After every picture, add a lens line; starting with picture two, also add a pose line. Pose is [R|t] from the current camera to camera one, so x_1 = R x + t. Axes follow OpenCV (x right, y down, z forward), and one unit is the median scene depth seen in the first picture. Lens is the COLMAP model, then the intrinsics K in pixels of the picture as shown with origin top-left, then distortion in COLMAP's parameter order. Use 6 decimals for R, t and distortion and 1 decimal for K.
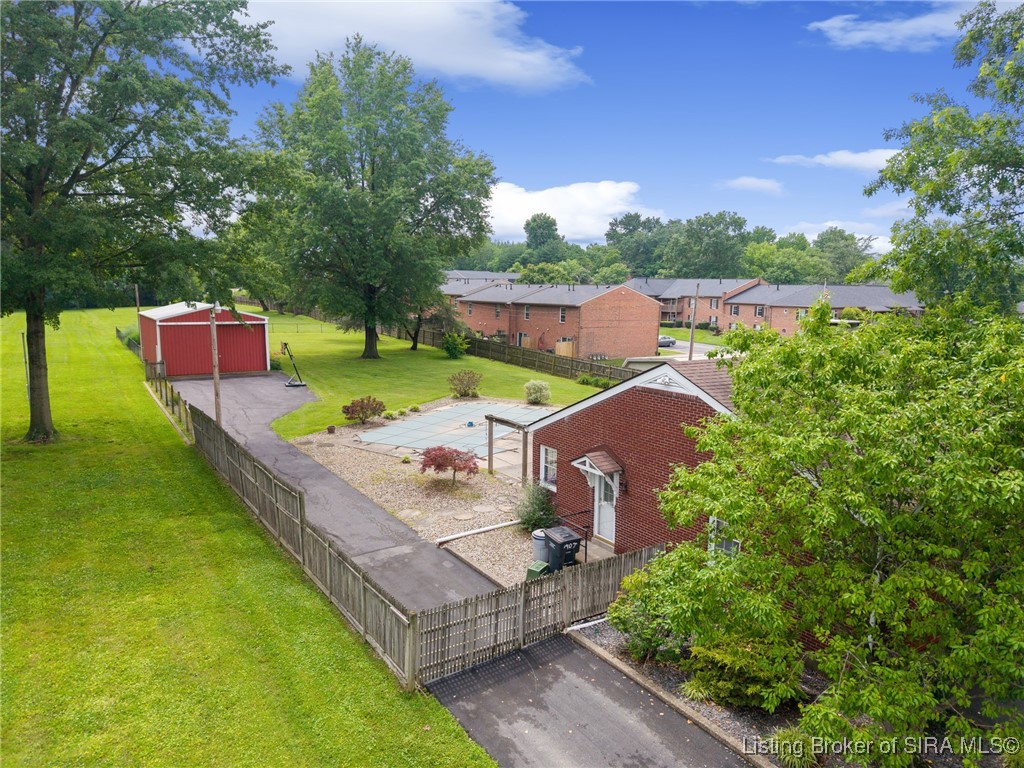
lens RADIAL K [[686.1, 0, 538.9], [0, 686.1, 421.6], [0, 0, 1]] dist [0.033799, -0.032414]
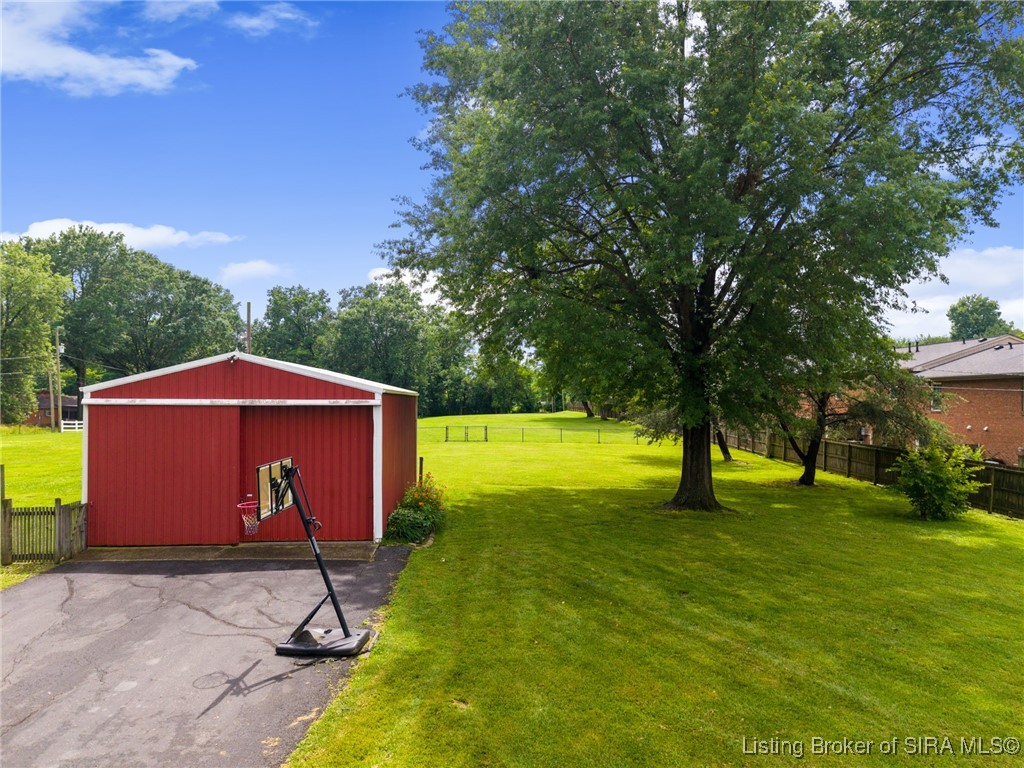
lens RADIAL K [[686.1, 0, 512.6], [0, 686.1, 386.5], [0, 0, 1]] dist [0.033799, -0.032414]
pose [[0.850055, -0.024717, -0.526113, -0.116623], [-0.090187, 0.977314, -0.191633, -0.069064], [0.518914, 0.210348, 0.828542, 0.563654]]
